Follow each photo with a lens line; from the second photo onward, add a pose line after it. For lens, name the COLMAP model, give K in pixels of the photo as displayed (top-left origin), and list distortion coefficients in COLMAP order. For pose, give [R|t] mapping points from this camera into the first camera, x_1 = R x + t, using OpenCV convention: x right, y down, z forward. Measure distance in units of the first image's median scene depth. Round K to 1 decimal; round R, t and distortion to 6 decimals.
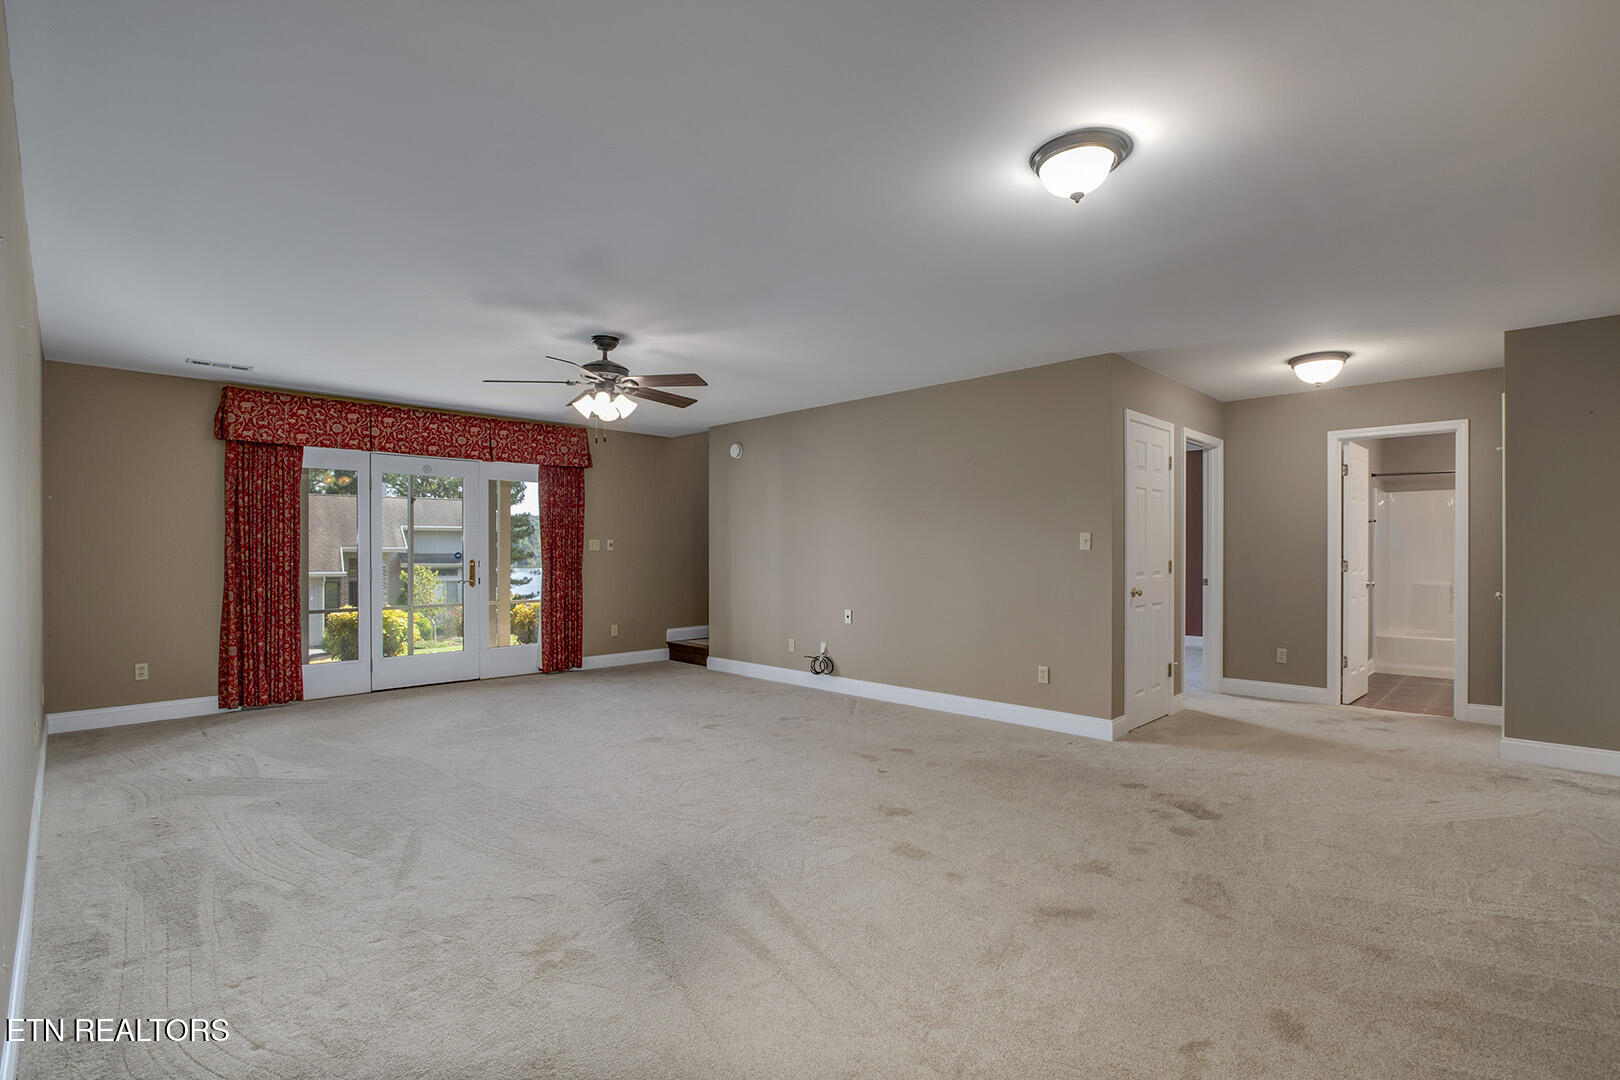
lens RADIAL K [[761.8, 0, 814.9], [0, 761.8, 551.7], [0, 0, 1]] dist [-0.018234, 0.000332]
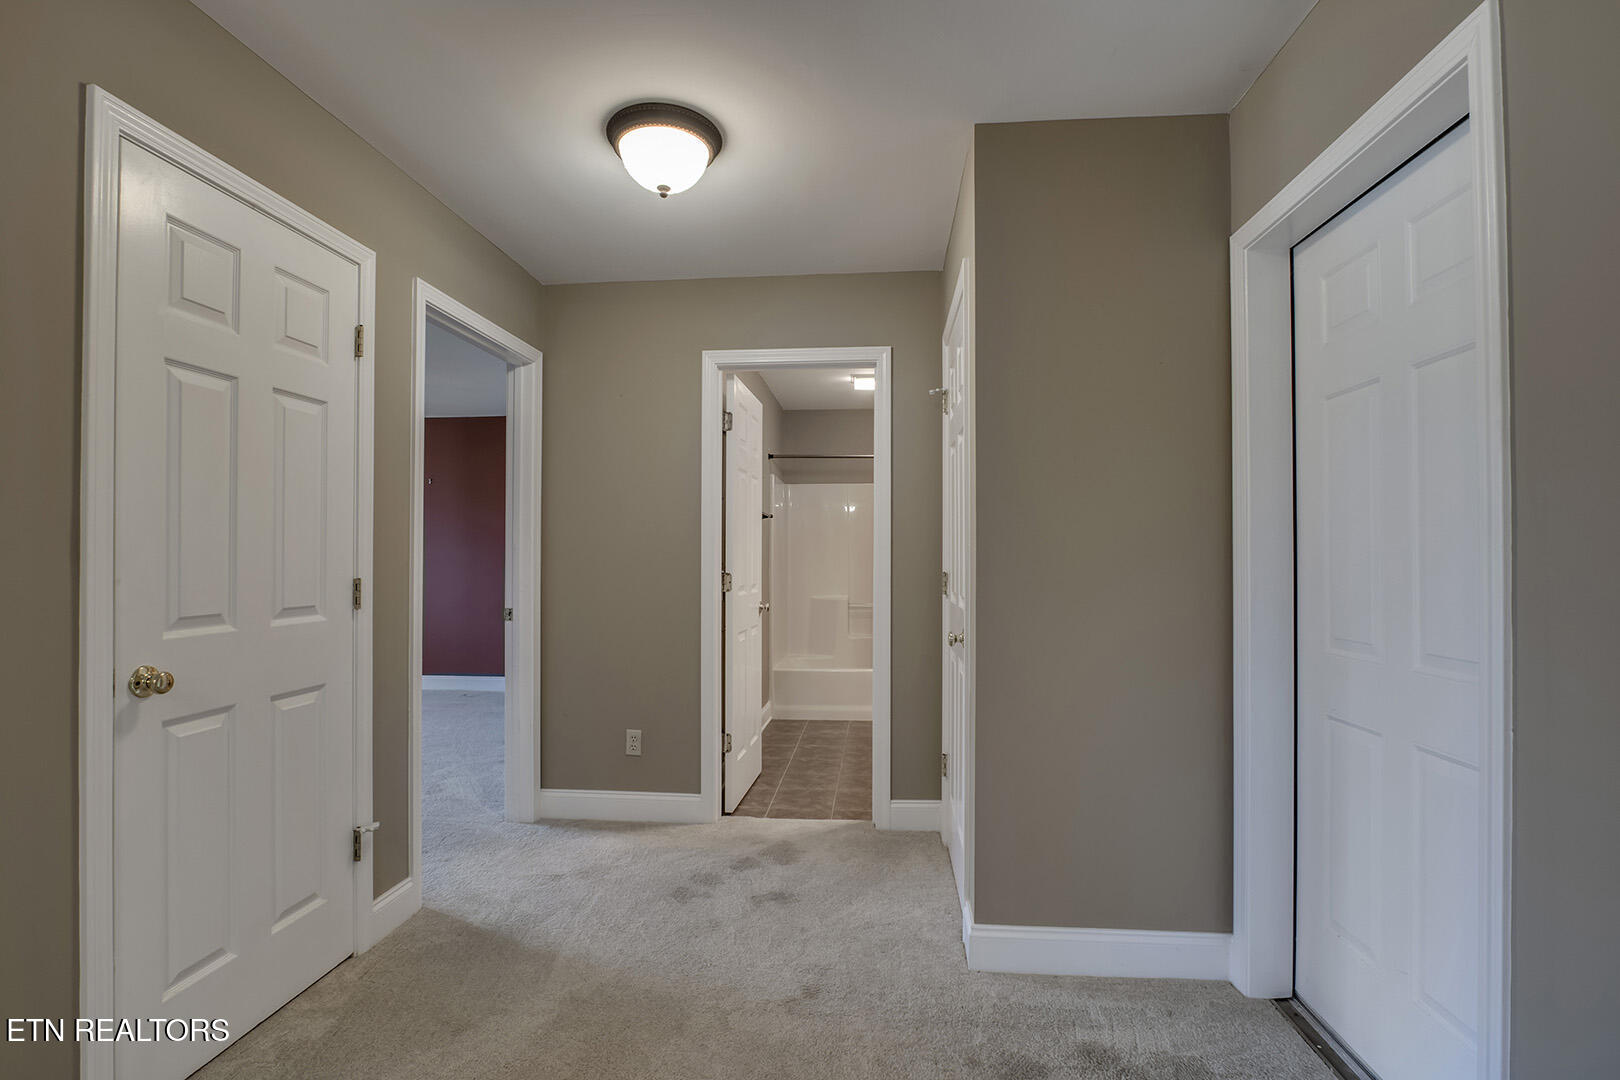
lens RADIAL K [[761.8, 0, 814.9], [0, 761.8, 551.7], [0, 0, 1]] dist [-0.018234, 0.000332]
pose [[0.772578, 0.007440, 0.634876, 0.350223], [-0.000603, 0.999939, -0.010984, 0.001592], [-0.634919, 0.008103, 0.772536, 0.460713]]
